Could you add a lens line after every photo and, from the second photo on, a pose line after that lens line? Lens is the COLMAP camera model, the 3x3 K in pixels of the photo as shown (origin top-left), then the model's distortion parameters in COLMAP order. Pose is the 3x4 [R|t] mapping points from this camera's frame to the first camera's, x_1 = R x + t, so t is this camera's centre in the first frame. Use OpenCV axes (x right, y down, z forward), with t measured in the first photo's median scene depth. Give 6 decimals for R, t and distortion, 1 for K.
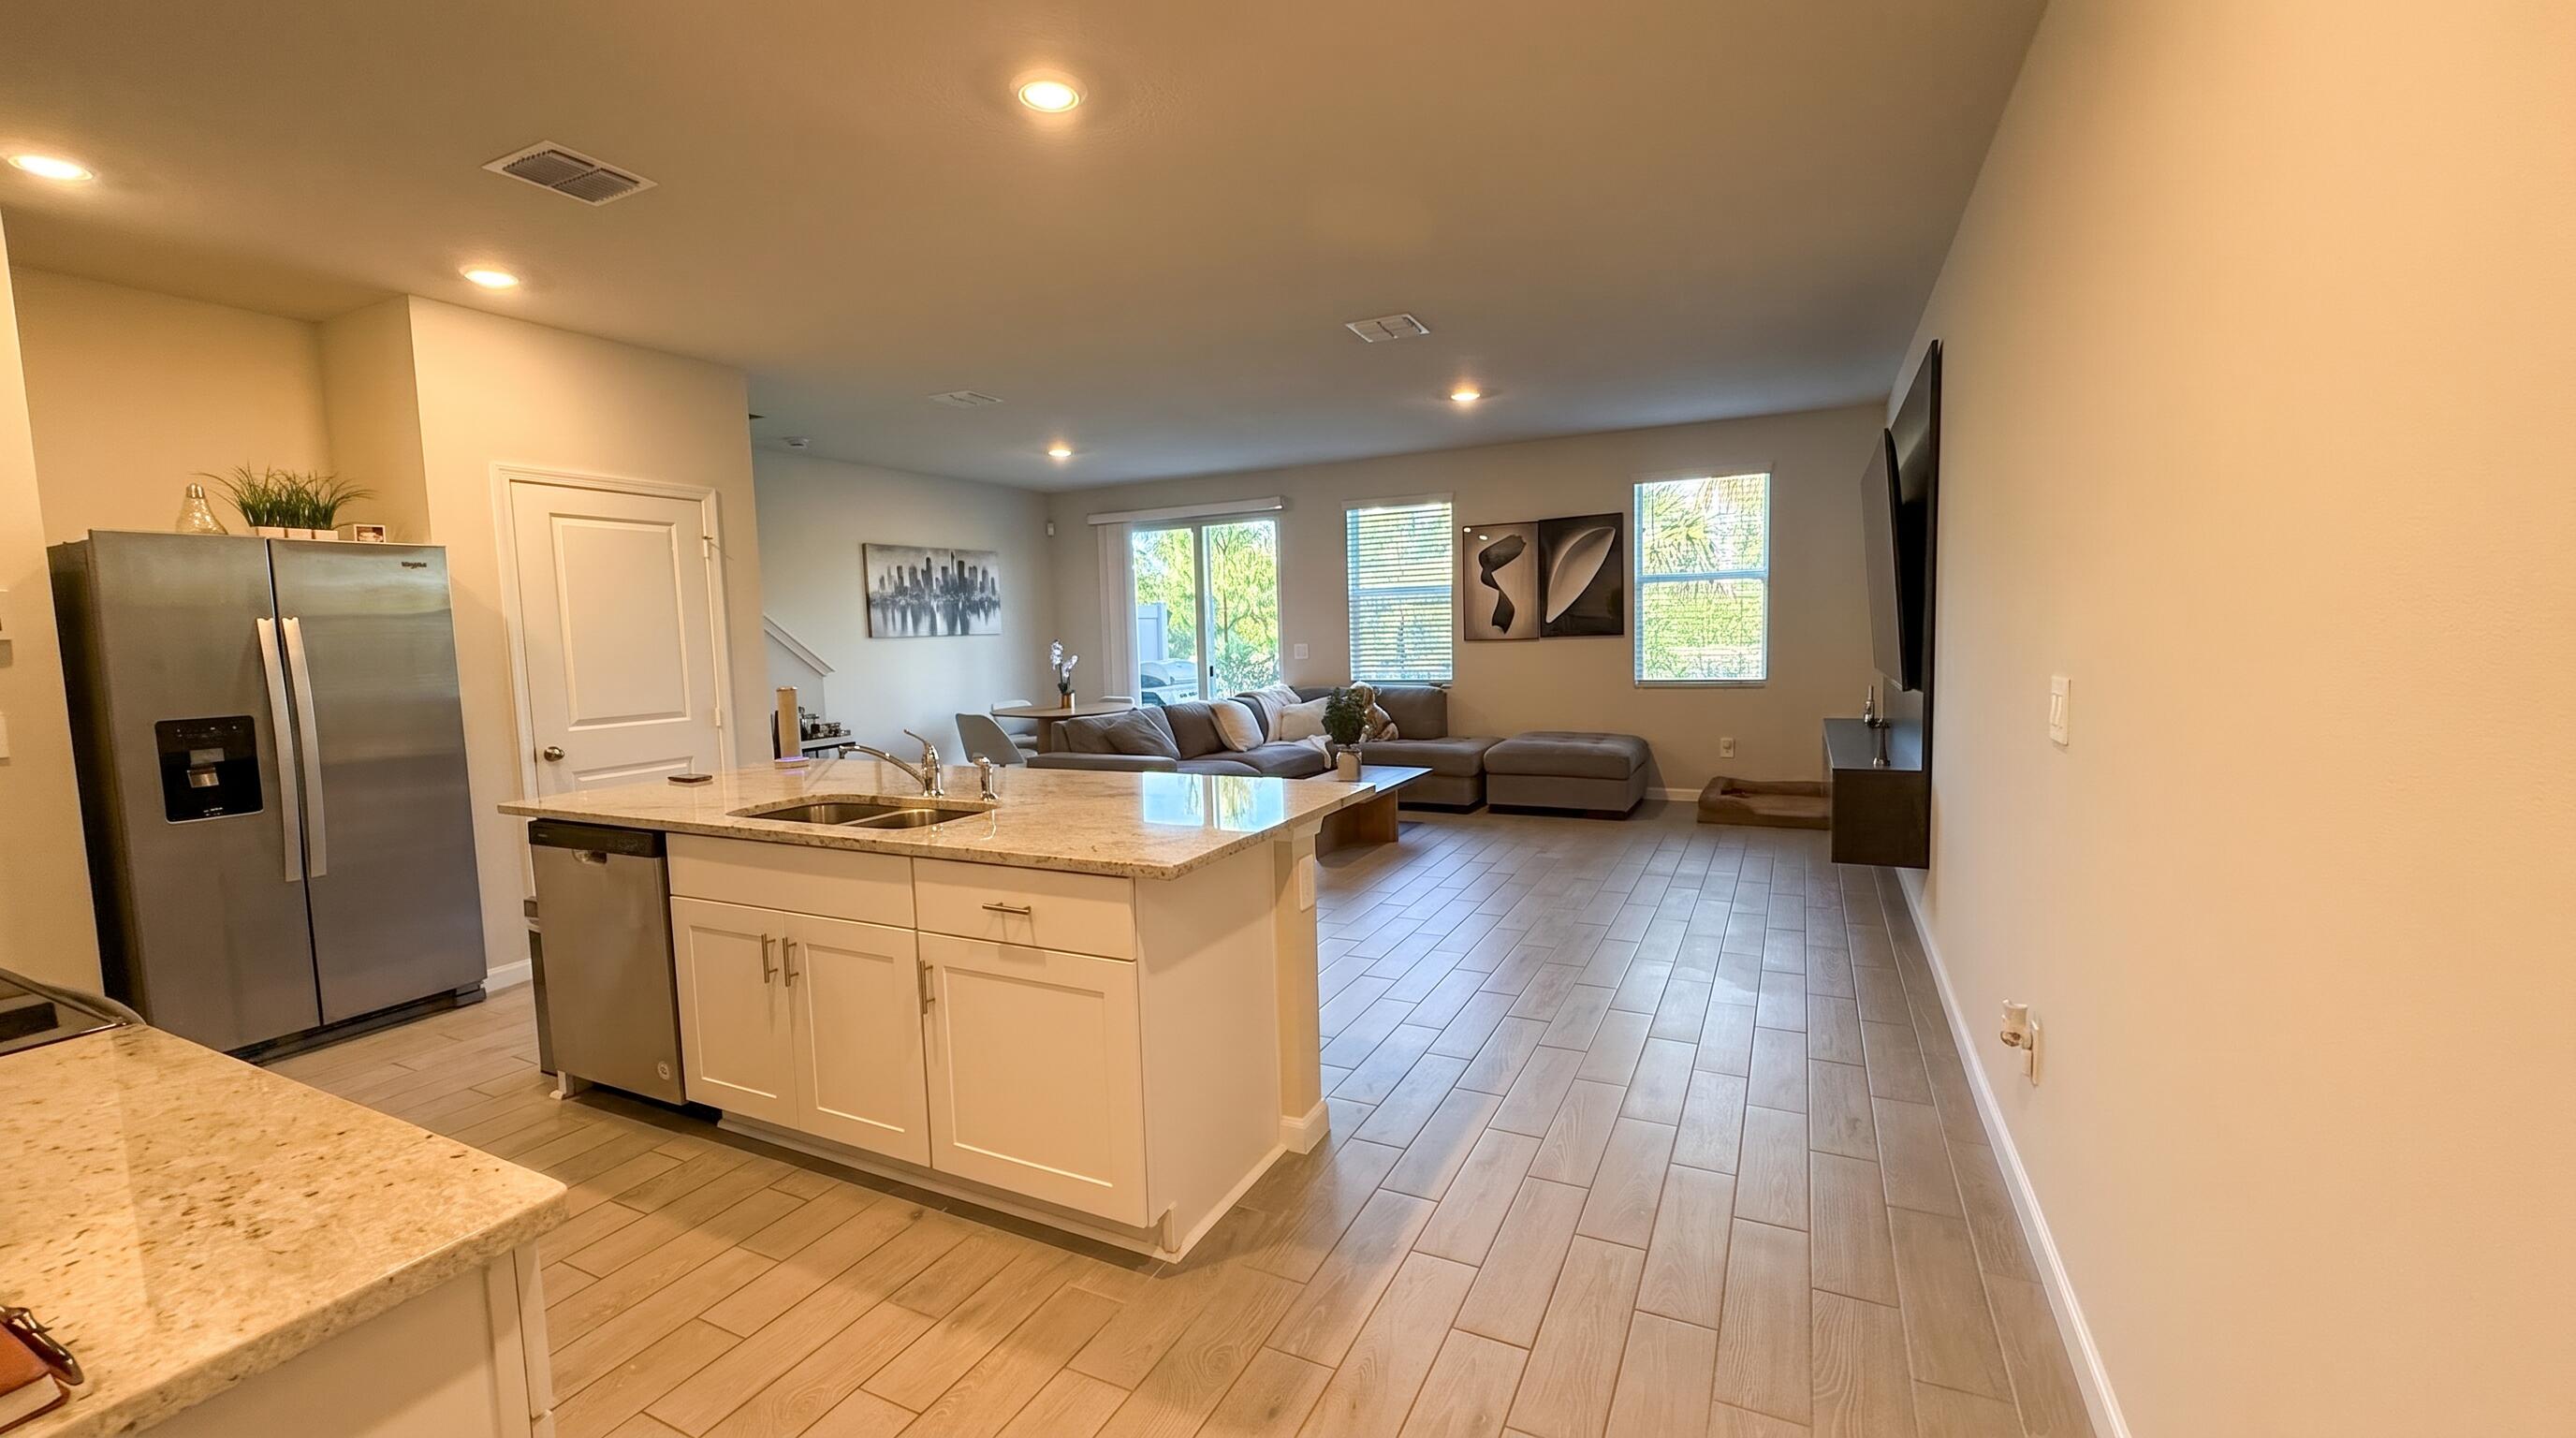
lens RADIAL K [[1023.8, 0, 1288.0], [0, 1023.8, 719.0], [0, 0, 1]] dist [-0.000704, -0.000144]
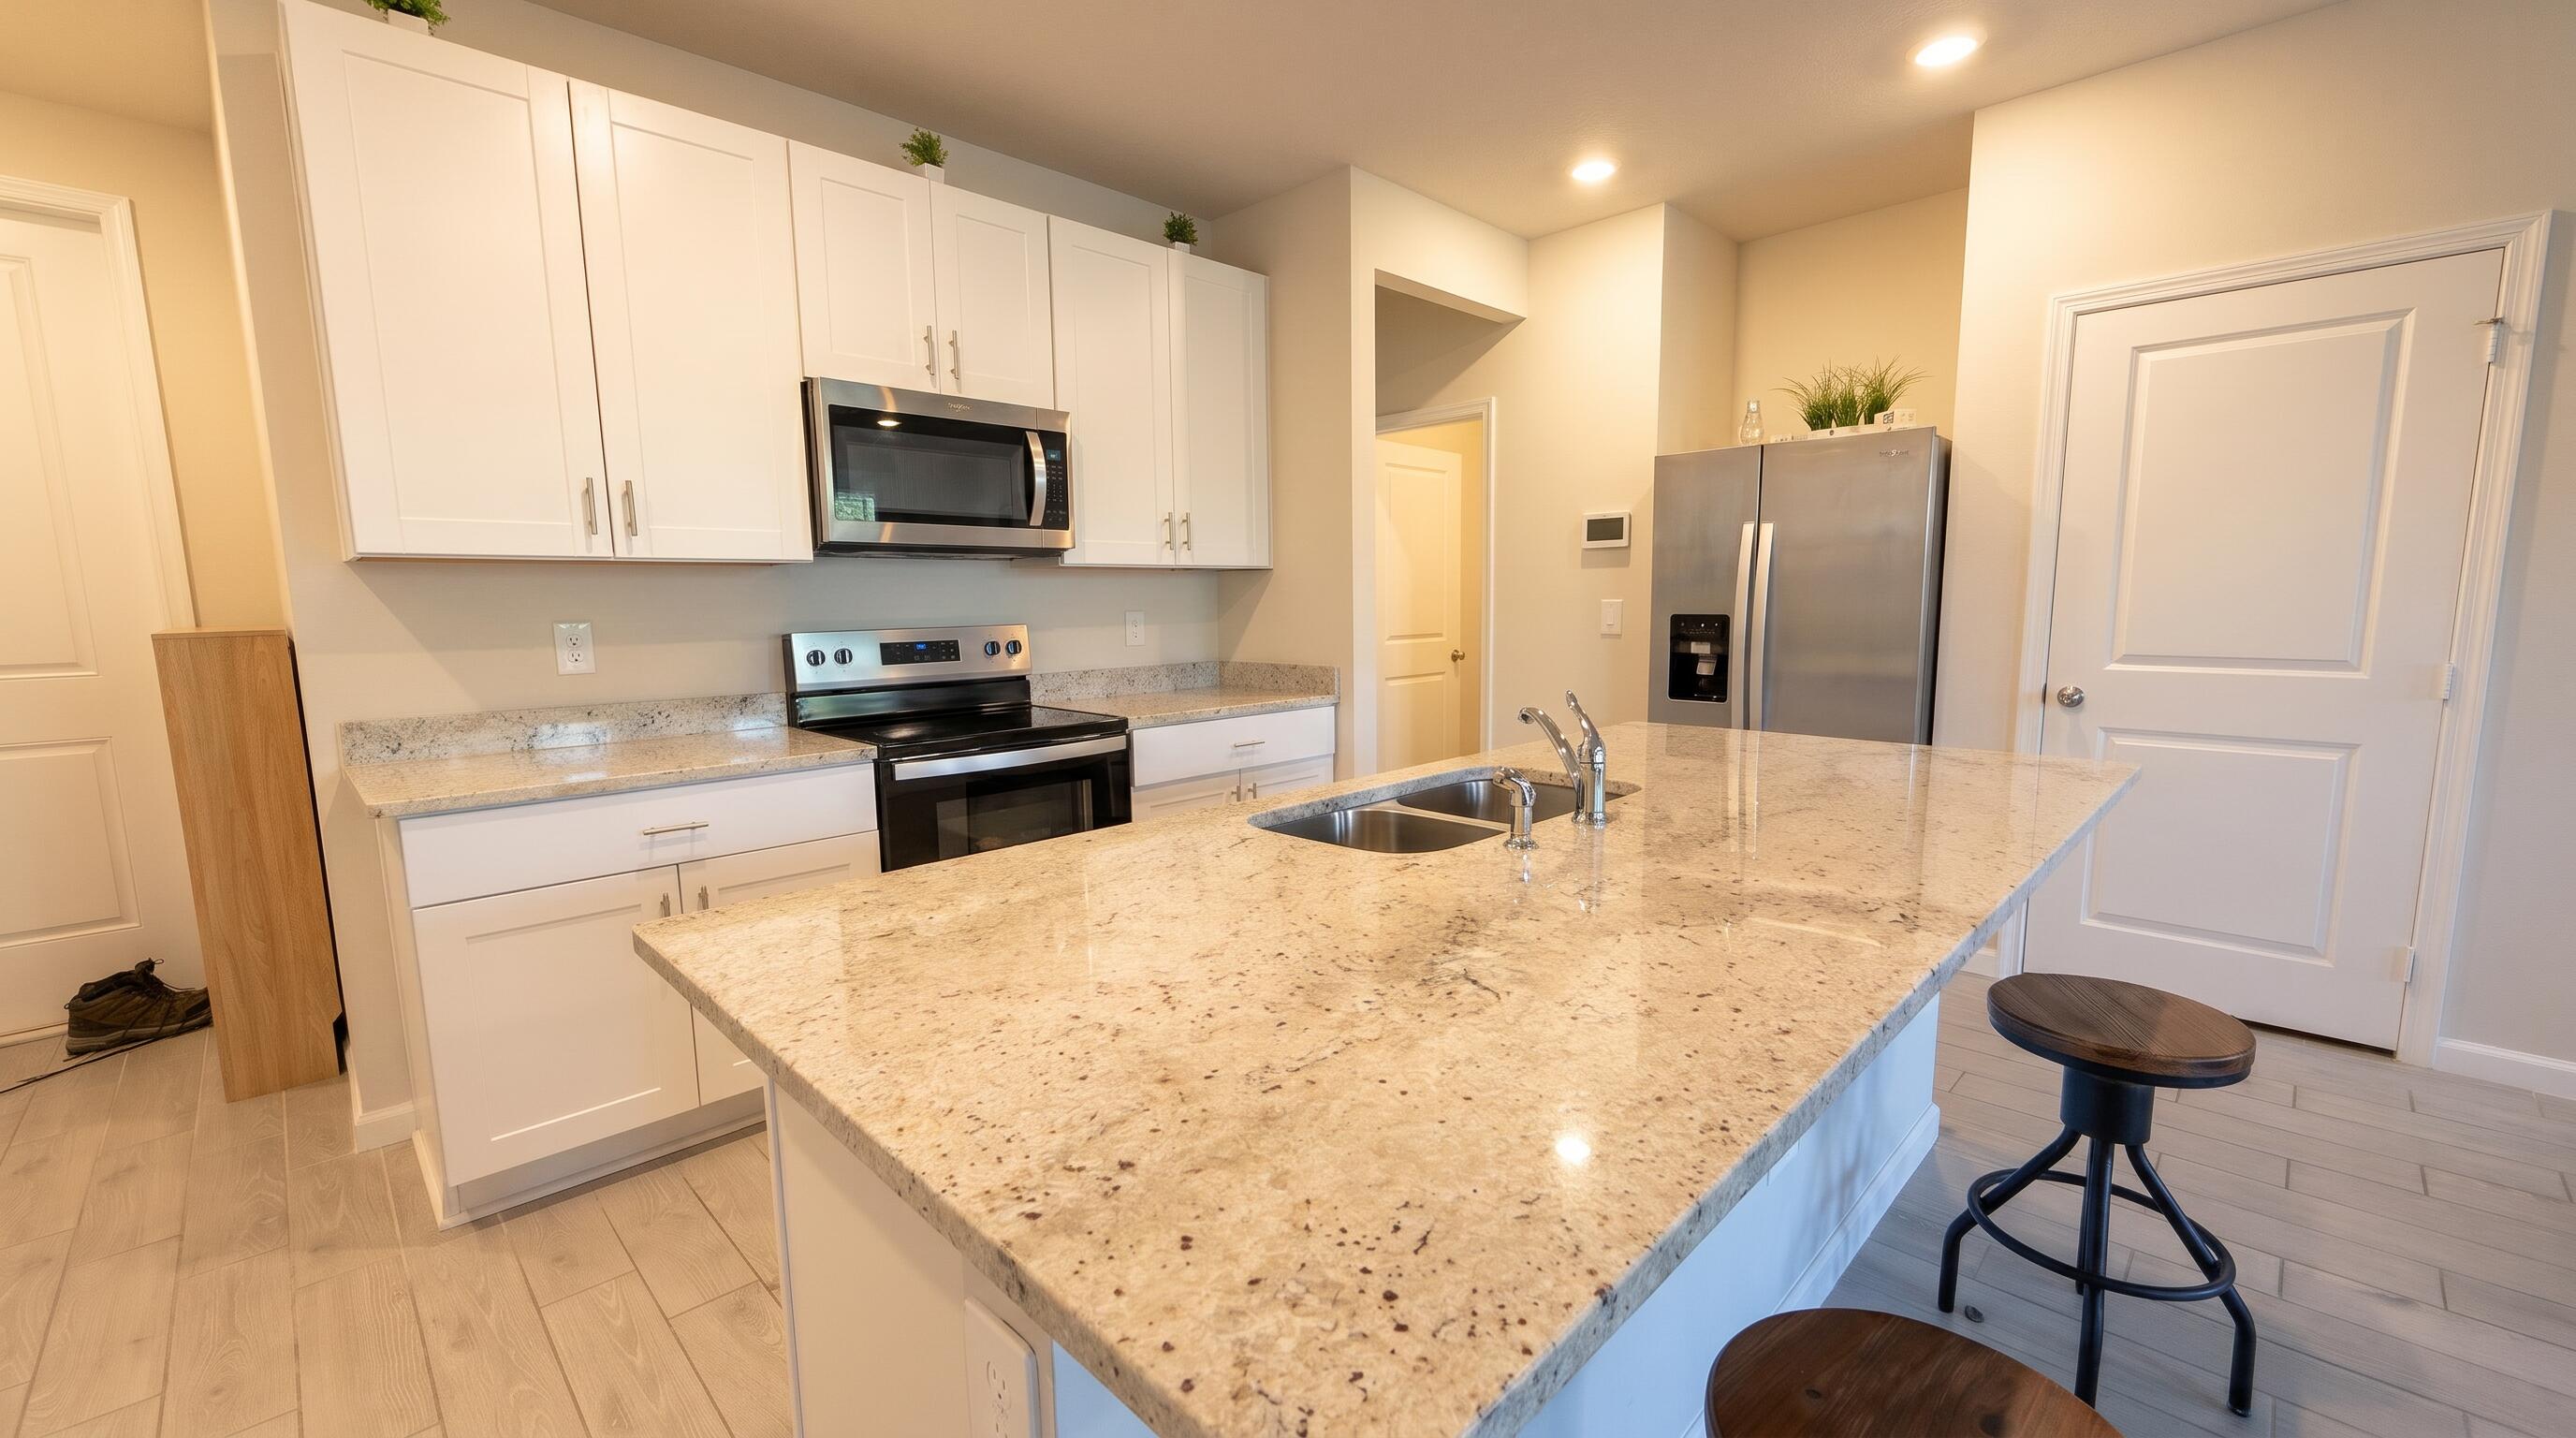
lens RADIAL K [[1023.8, 0, 1288.0], [0, 1023.8, 719.0], [0, 0, 1]] dist [-0.000704, -0.000144]
pose [[-0.312528, 0.158506, -0.936591, 0.136828], [-0.051486, 0.981704, 0.183321, -0.056982], [0.948512, 0.105514, -0.298649, 0.723907]]
